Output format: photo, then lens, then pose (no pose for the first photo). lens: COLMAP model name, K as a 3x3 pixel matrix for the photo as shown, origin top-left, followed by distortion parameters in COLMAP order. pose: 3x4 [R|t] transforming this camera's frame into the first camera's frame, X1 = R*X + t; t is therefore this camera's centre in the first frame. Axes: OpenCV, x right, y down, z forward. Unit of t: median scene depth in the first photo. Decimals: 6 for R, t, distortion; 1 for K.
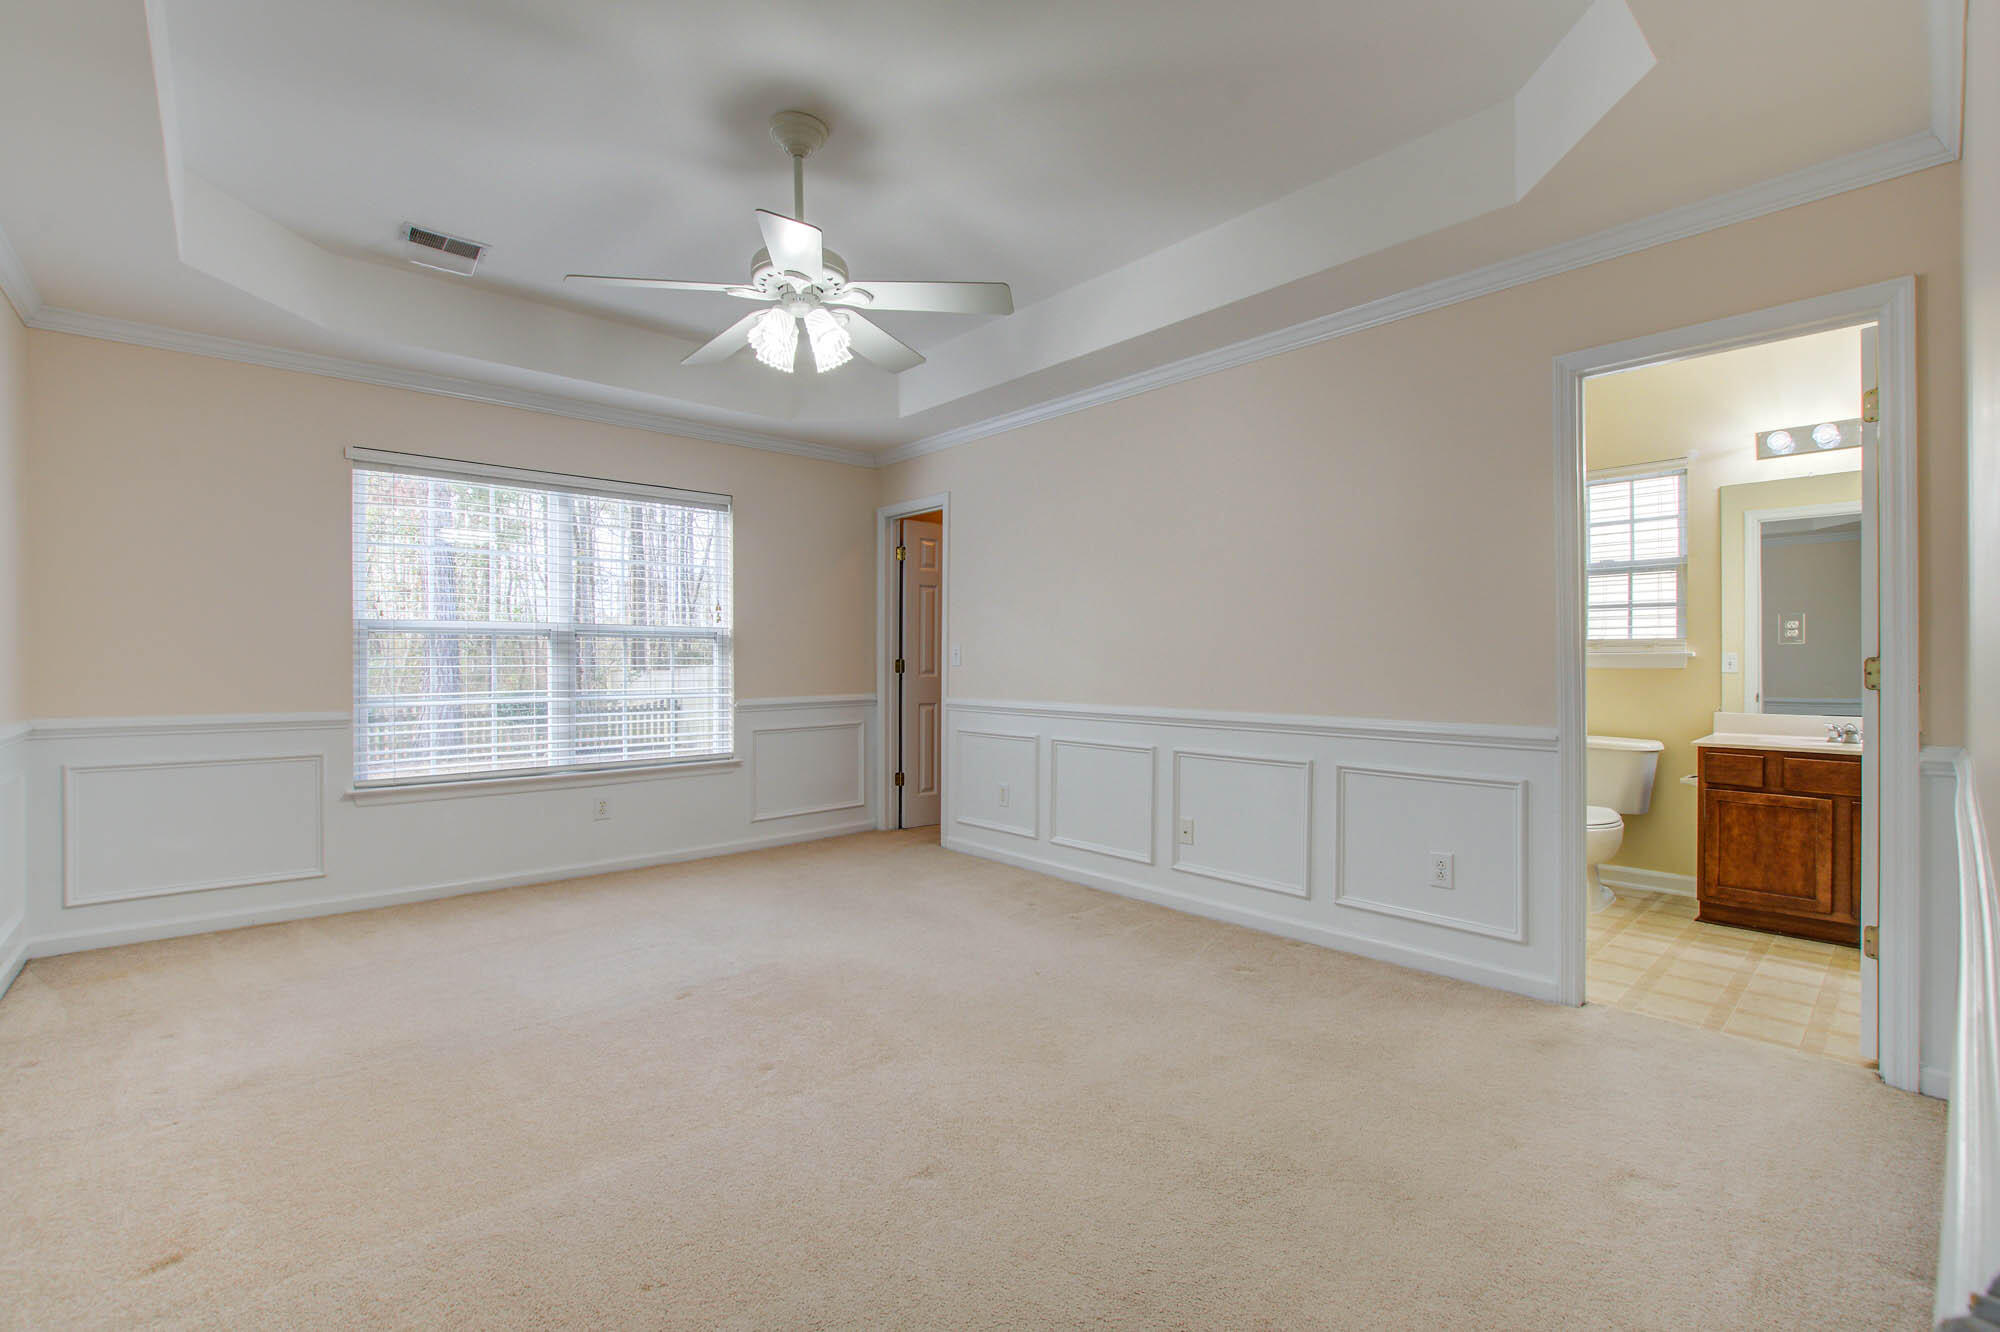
lens RADIAL K [[895.9, 0, 985.2], [0, 895.9, 668.0], [0, 0, 1]] dist [-0.011321, 0.001516]
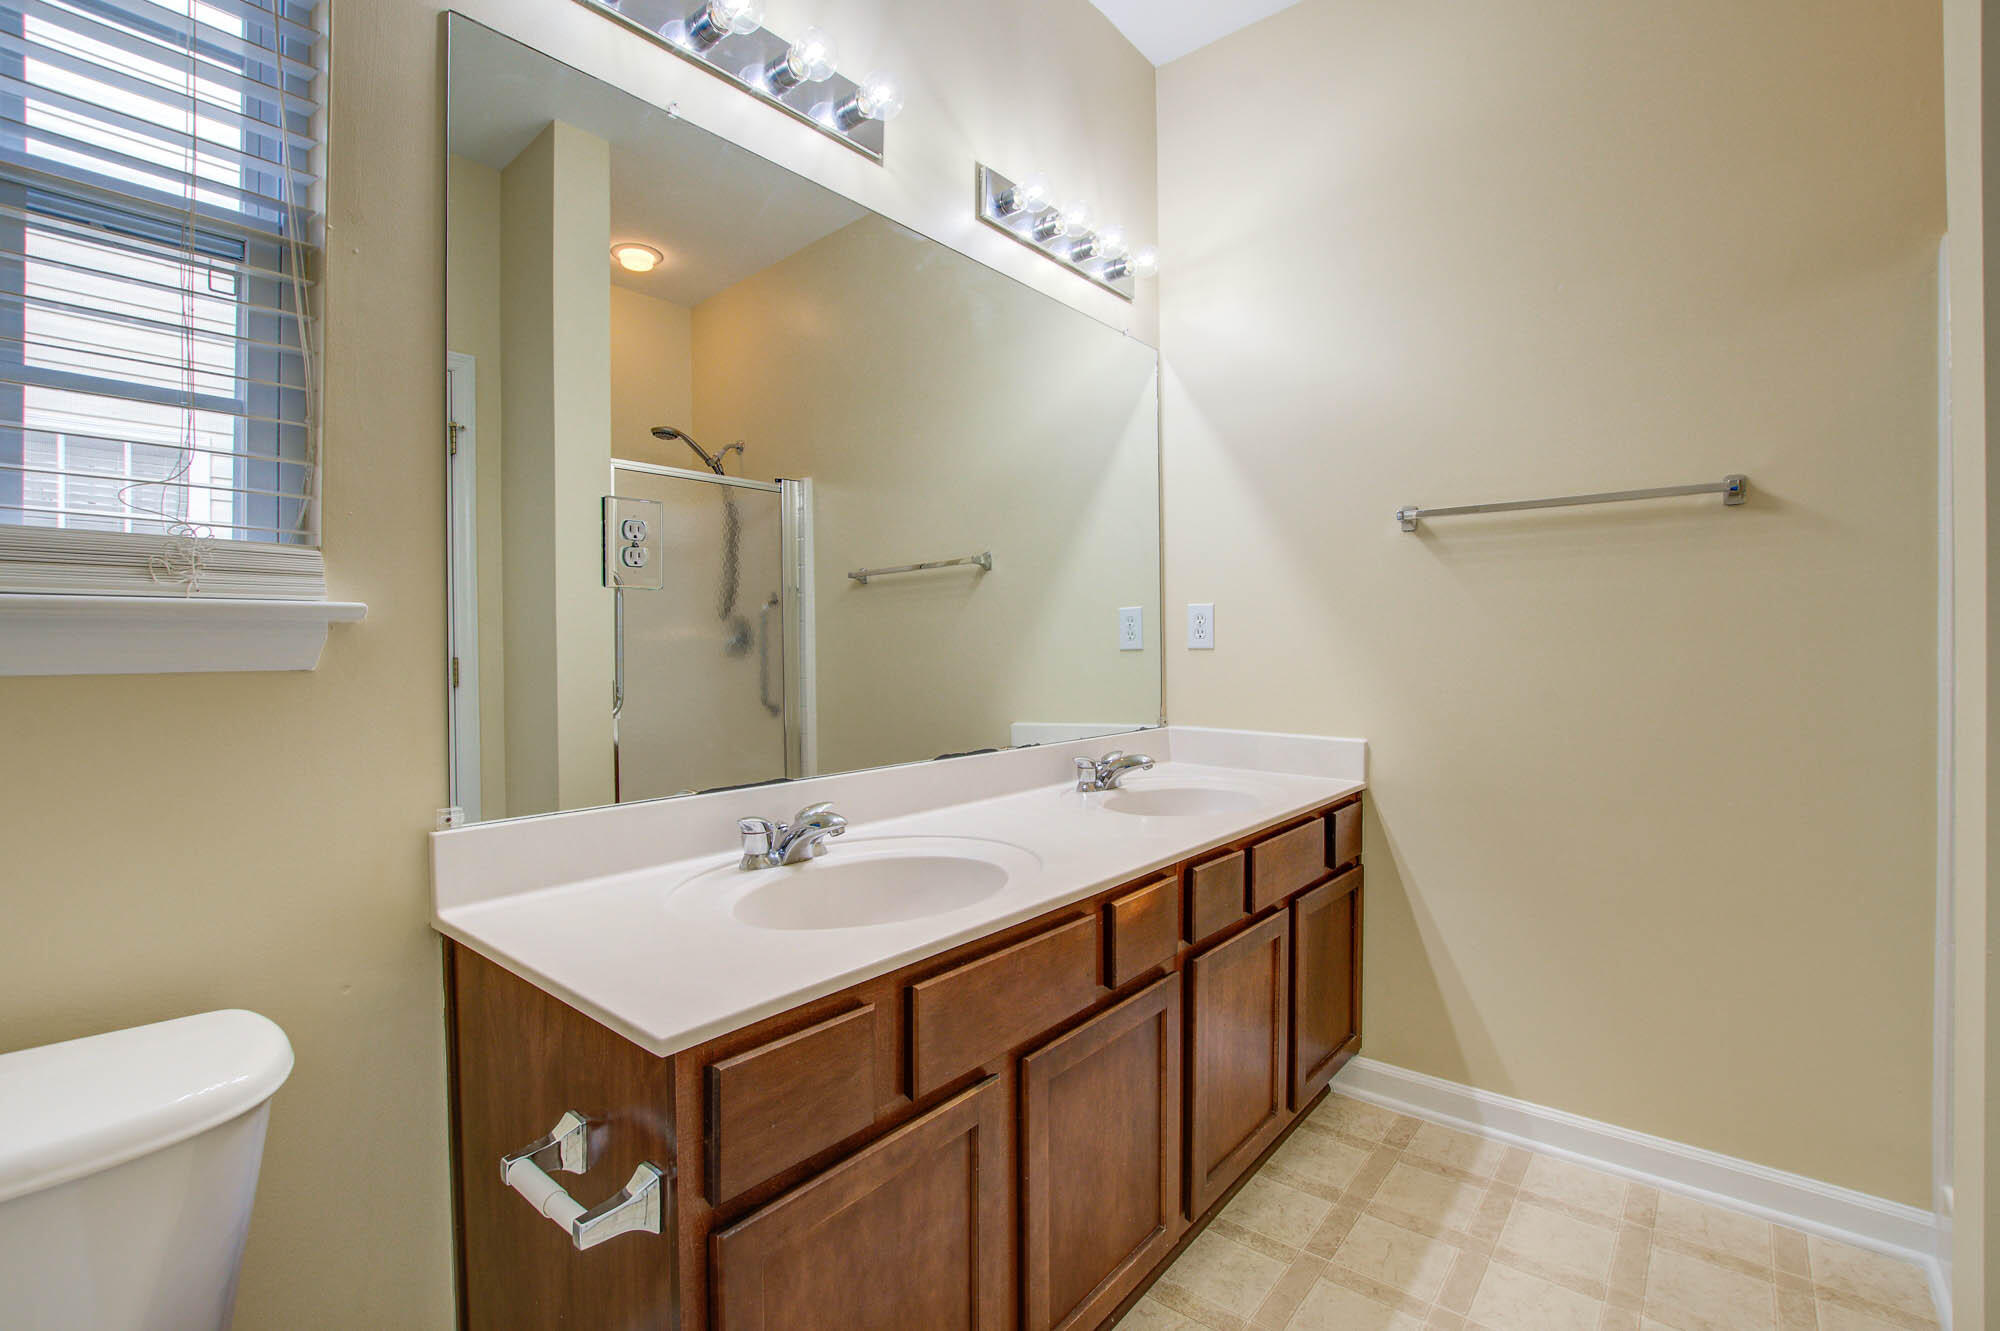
lens RADIAL K [[895.9, 0, 996.0], [0, 895.9, 664.0], [0, 0, 1]] dist [-0.011321, 0.001516]
pose [[-0.116613, -0.017833, 0.993017, 0.513093], [0.005514, 0.999812, 0.018603, -0.003522], [-0.993162, 0.007645, -0.116493, 0.830089]]
